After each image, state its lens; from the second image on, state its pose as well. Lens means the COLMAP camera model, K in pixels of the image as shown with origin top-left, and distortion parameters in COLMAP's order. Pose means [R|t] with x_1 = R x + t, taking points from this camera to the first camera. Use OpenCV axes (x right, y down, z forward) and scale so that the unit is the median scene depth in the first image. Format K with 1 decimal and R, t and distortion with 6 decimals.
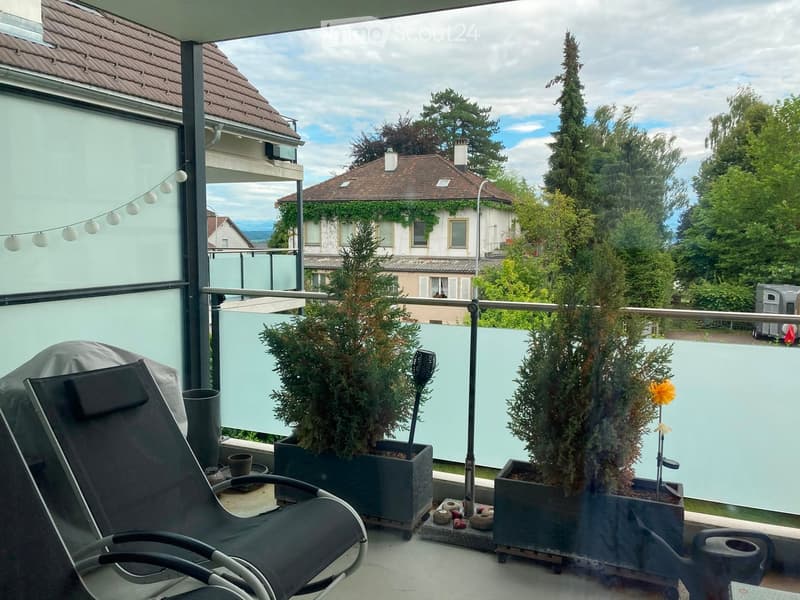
lens RADIAL K [[657.6, 0, 400.4], [0, 657.6, 293.2], [0, 0, 1]] dist [0.056258, -0.010046]
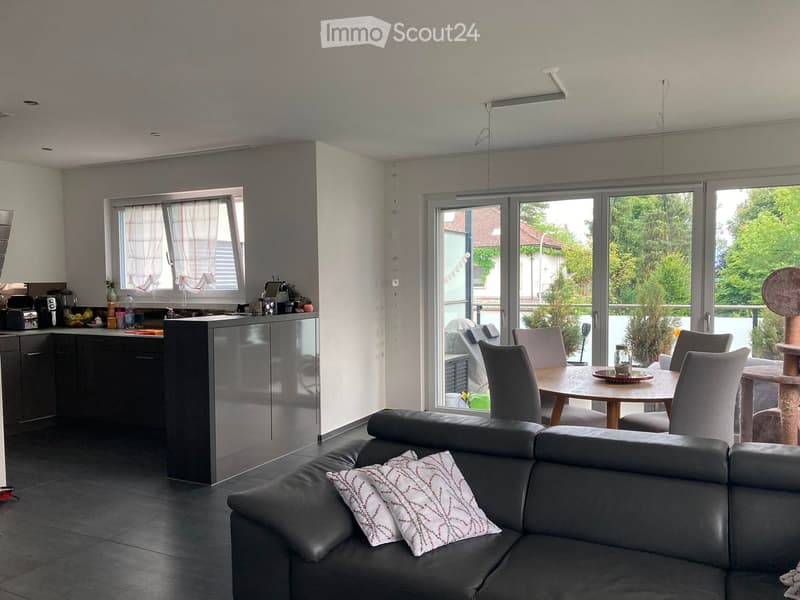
lens RADIAL K [[657.6, 0, 399.6], [0, 657.6, 309.0], [0, 0, 1]] dist [0.056258, -0.010046]
pose [[0.998516, -0.011360, -0.053260, -0.047487], [0.009137, 0.999084, -0.041808, 0.011428], [0.053686, 0.041259, 0.997705, -0.139365]]
